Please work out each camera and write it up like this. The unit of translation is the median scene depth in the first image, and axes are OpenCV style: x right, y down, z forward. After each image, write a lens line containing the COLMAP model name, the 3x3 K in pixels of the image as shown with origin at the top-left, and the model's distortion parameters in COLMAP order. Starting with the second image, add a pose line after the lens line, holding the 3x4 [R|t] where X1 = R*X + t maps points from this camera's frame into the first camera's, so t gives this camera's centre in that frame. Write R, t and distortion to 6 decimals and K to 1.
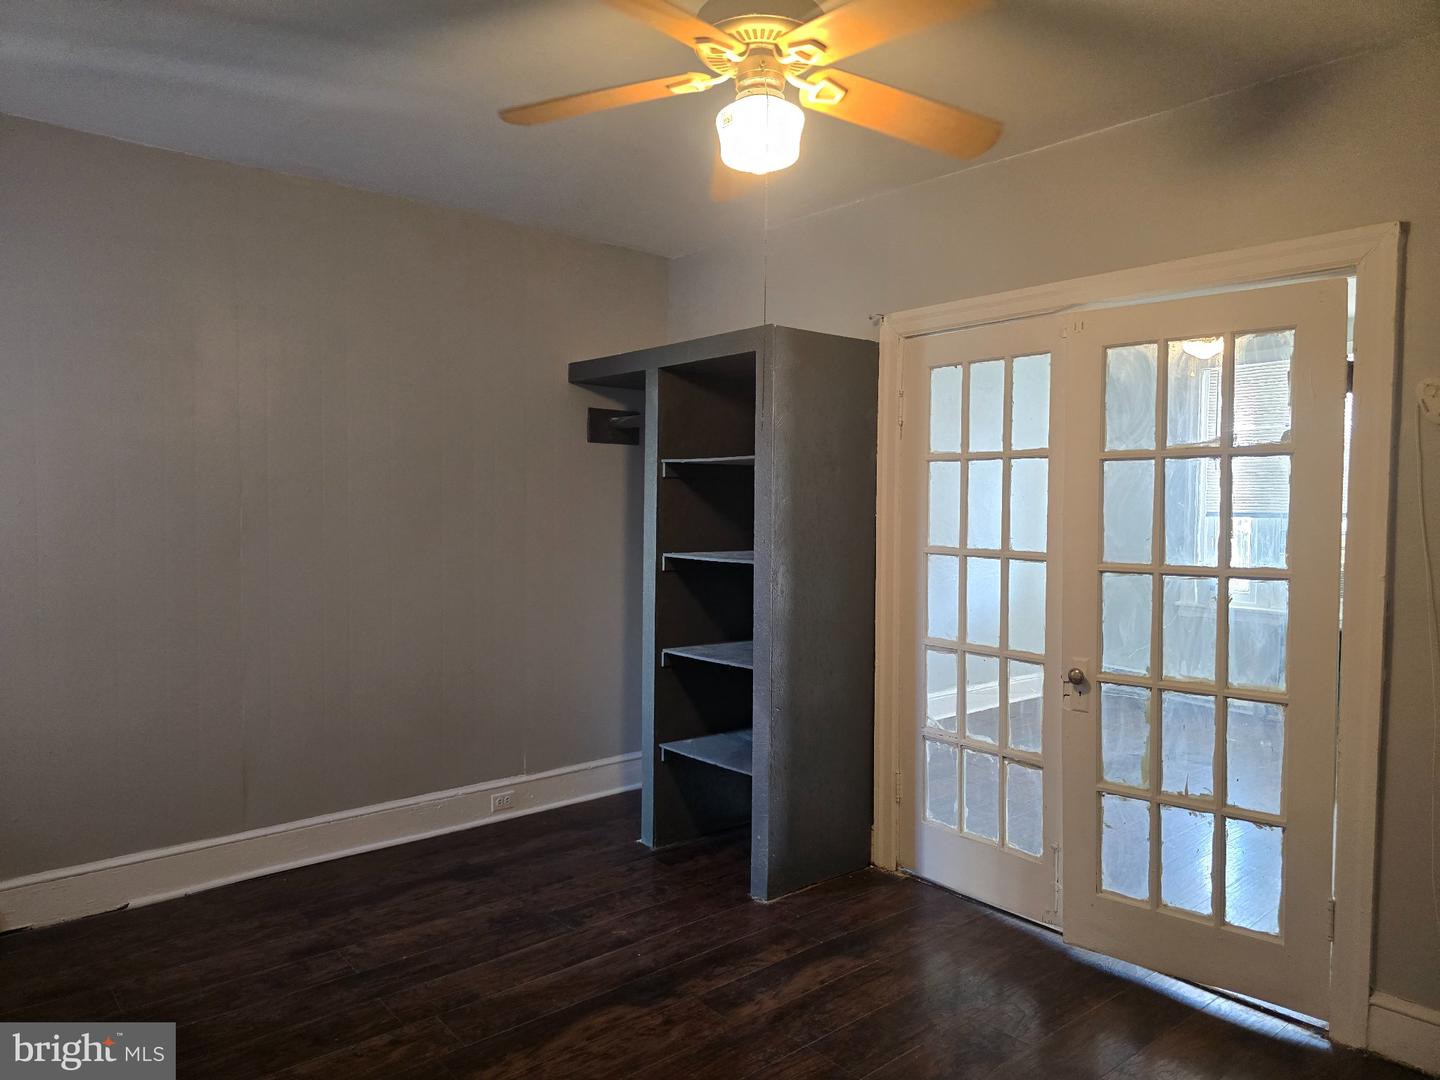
lens RADIAL K [[978.3, 0, 696.9], [0, 978.3, 542.2], [0, 0, 1]] dist [0.058198, -0.064025]
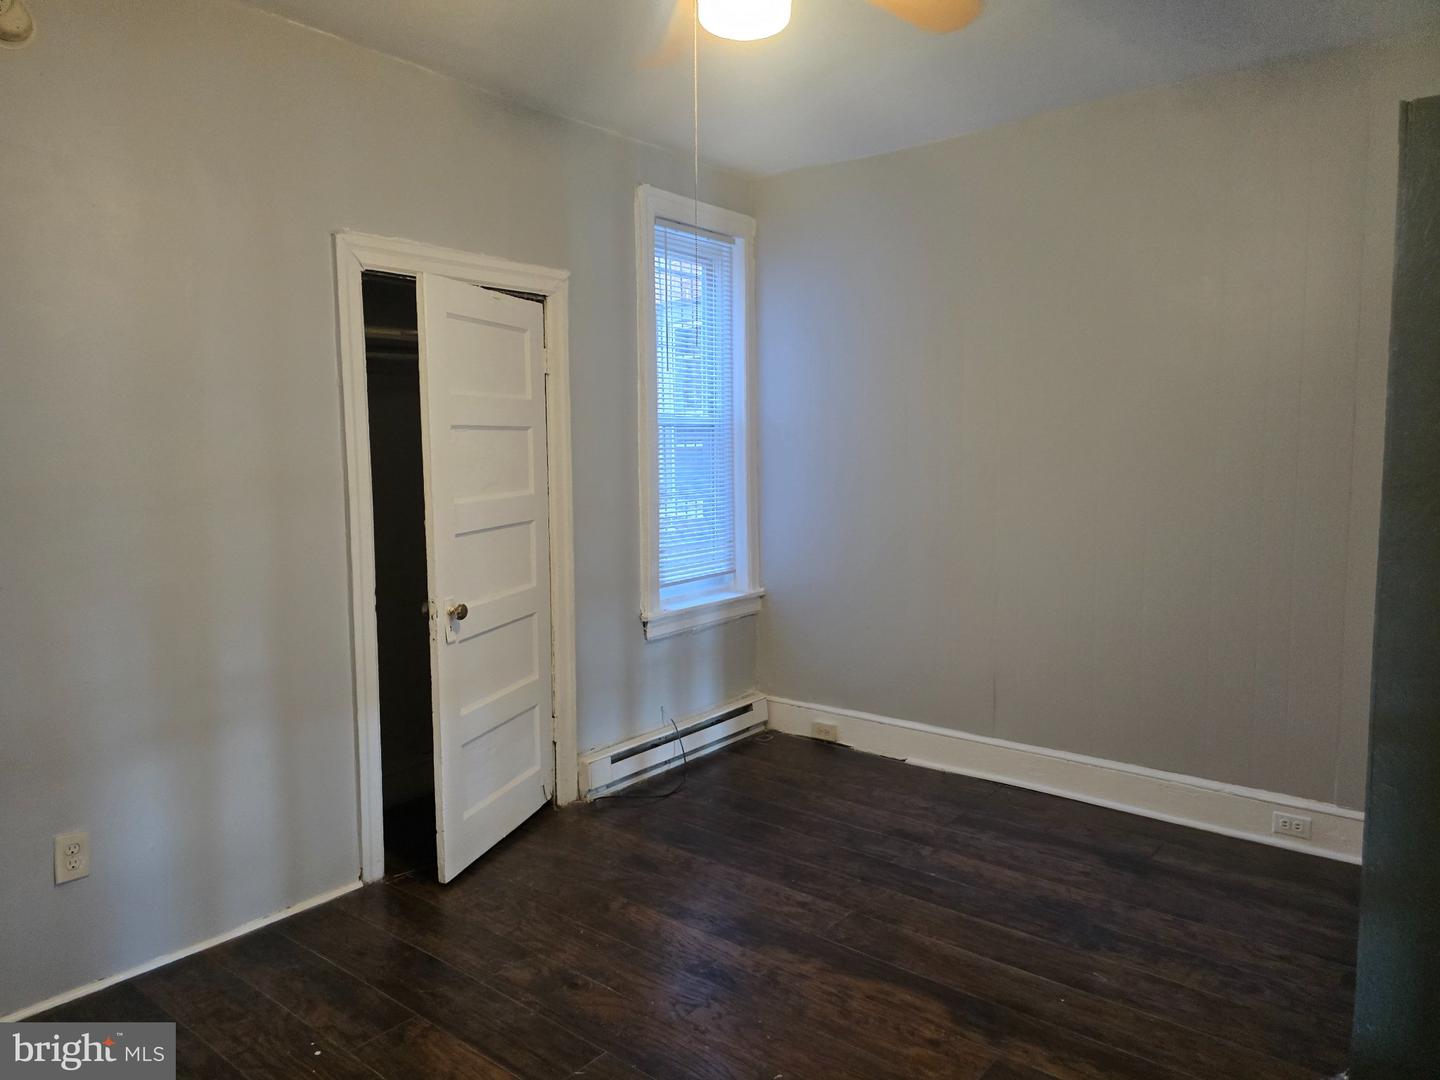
lens RADIAL K [[972.6, 0, 712.0], [0, 972.6, 534.8], [0, 0, 1]] dist [0.061991, -0.065911]
pose [[0.170627, 0.077264, -0.982302, 0.605002], [-0.032743, 0.996815, 0.072718, -0.006622], [0.984791, 0.019756, 0.172614, 0.535055]]
